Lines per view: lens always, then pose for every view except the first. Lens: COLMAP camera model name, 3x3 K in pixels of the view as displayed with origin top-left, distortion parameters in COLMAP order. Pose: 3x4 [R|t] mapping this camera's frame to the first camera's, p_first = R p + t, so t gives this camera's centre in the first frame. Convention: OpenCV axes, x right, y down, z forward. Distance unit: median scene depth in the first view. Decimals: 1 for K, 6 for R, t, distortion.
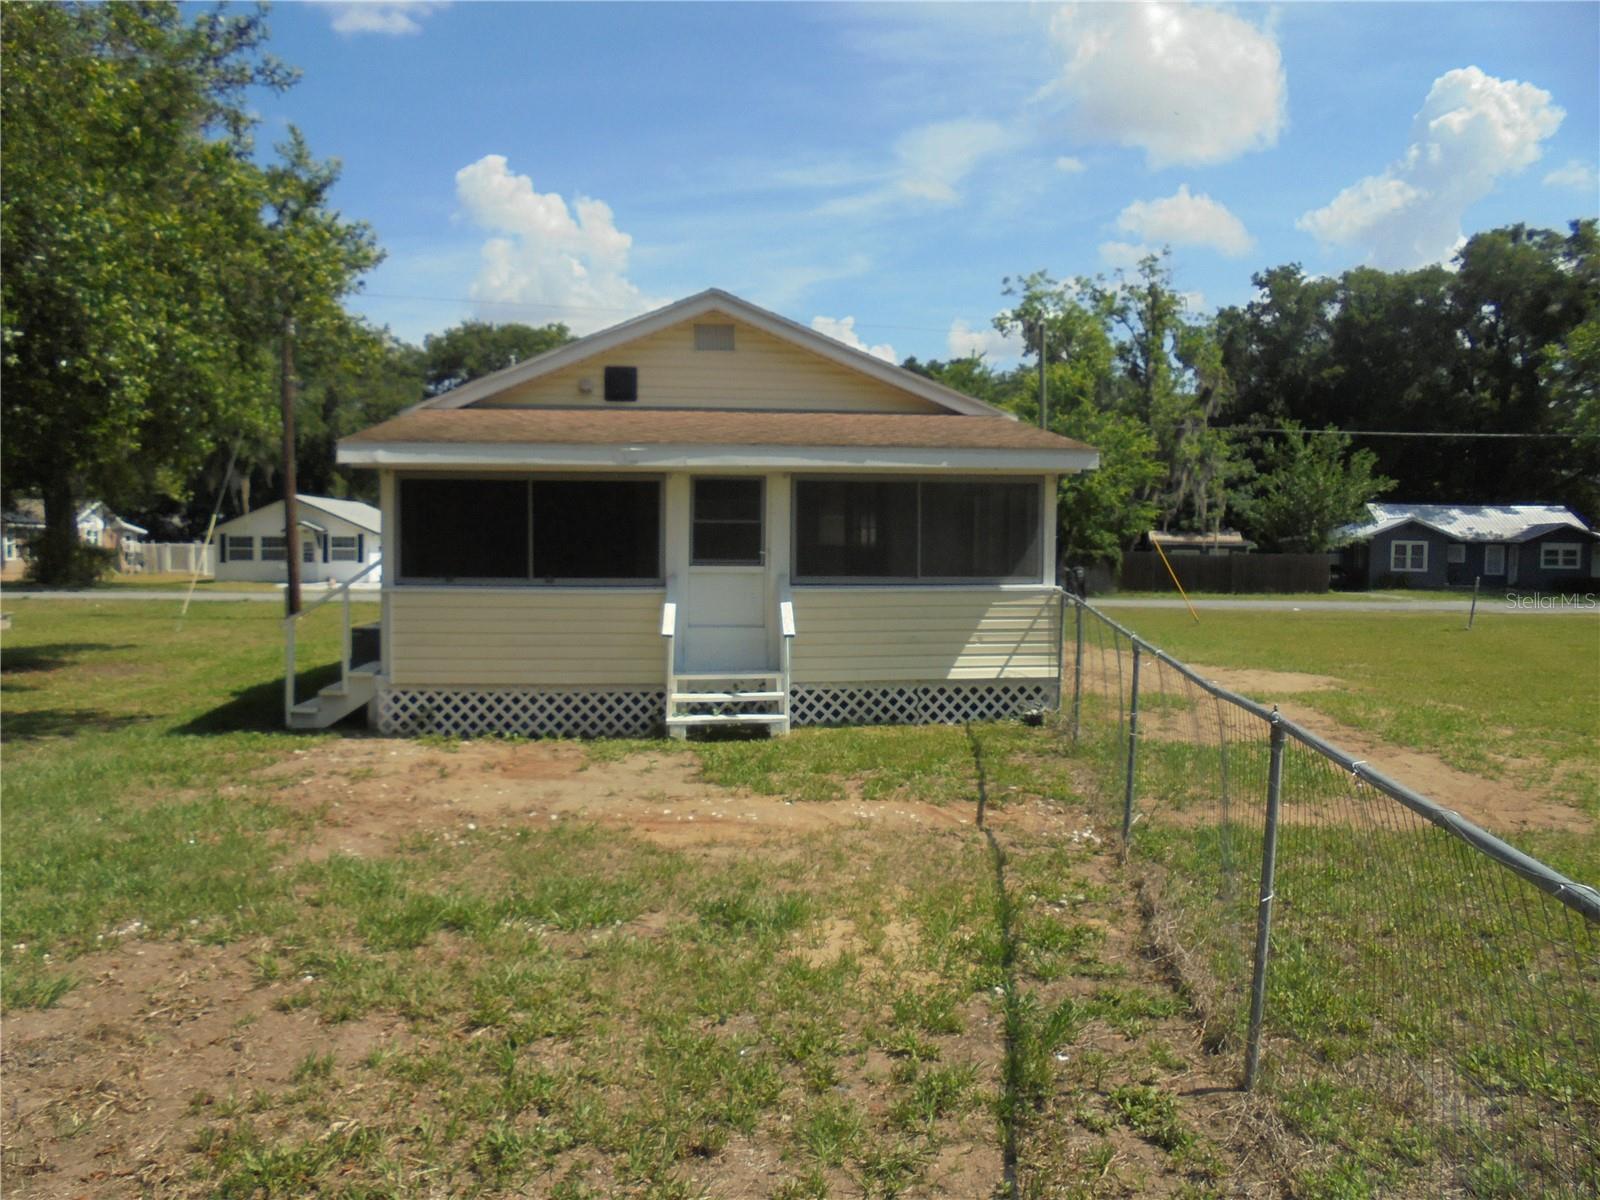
lens RADIAL K [[1234.3, 0, 800.0], [0, 1234.3, 600.0], [0, 0, 1]] dist [-0.162531, 0.161174]
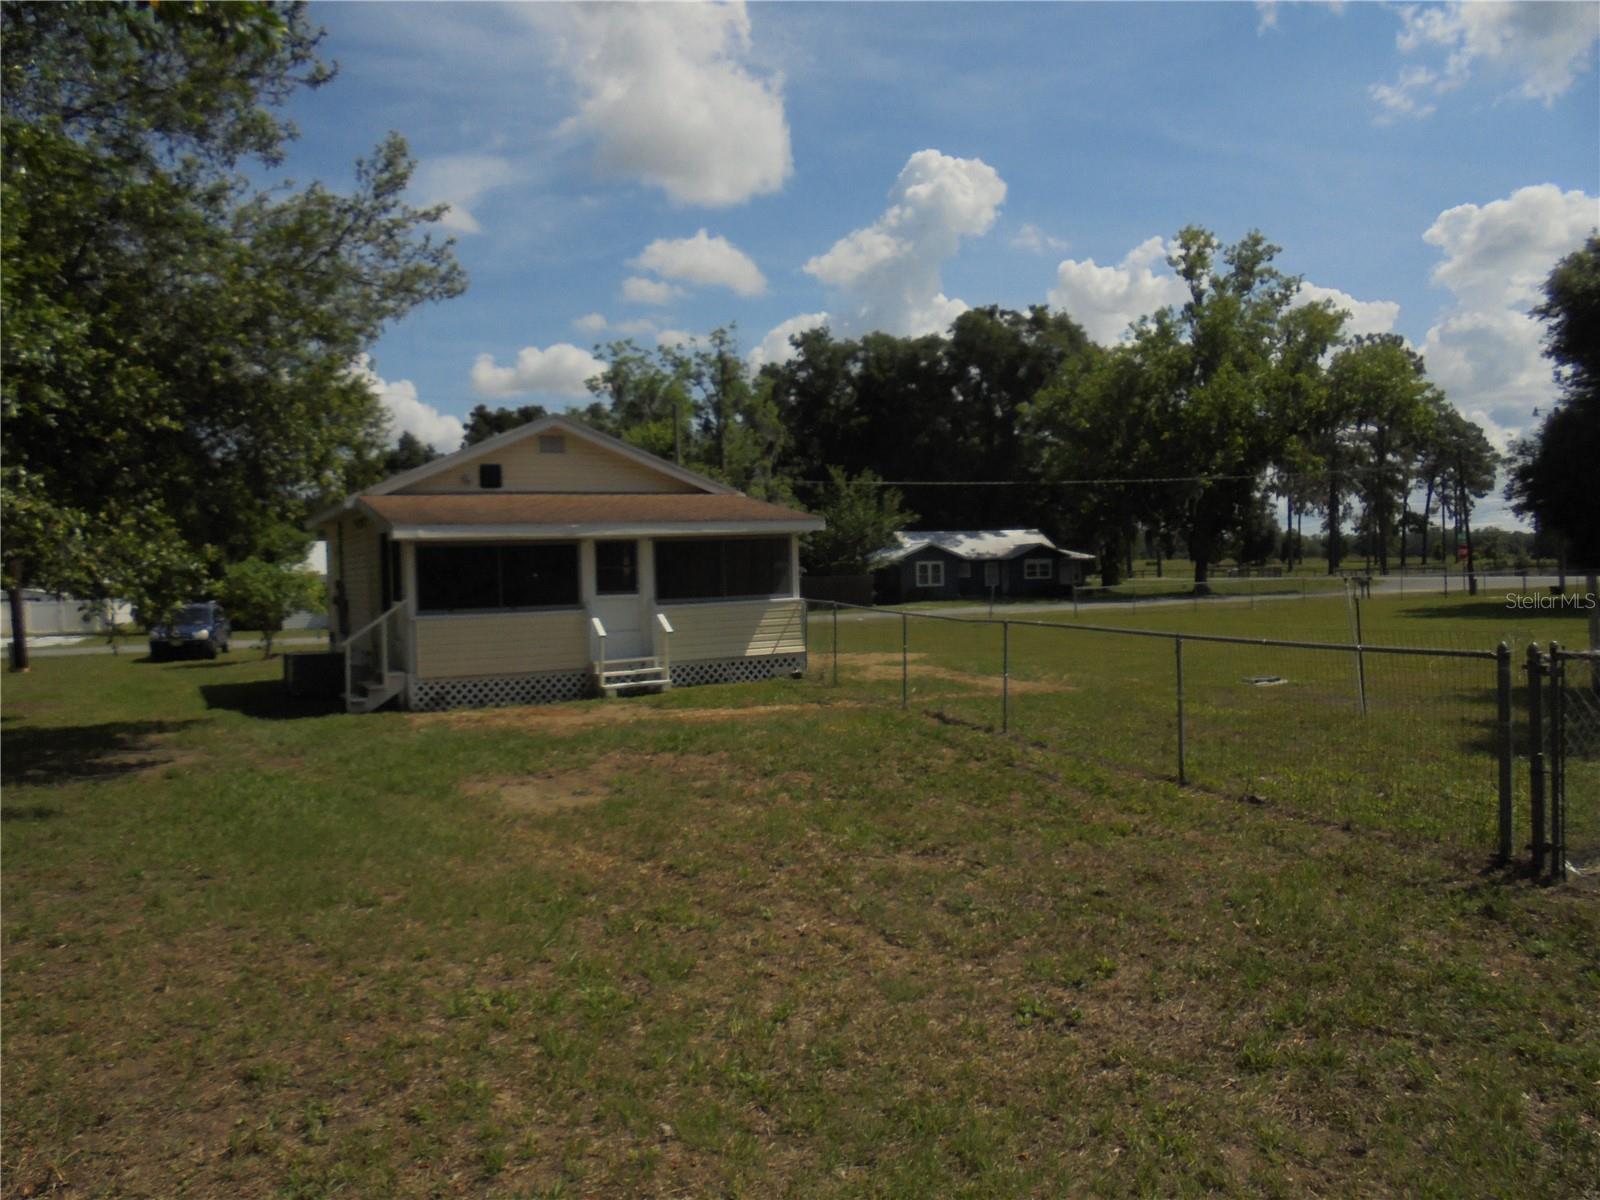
lens RADIAL K [[1215.2, 0, 800.0], [0, 1215.2, 600.0], [0, 0, 1]] dist [-0.105774, 0.077234]
pose [[0.927427, -0.042995, 0.371524, -0.085552], [0.052751, 0.998477, -0.016131, 0.003613], [-0.370265, 0.034558, 0.928283, -0.117229]]
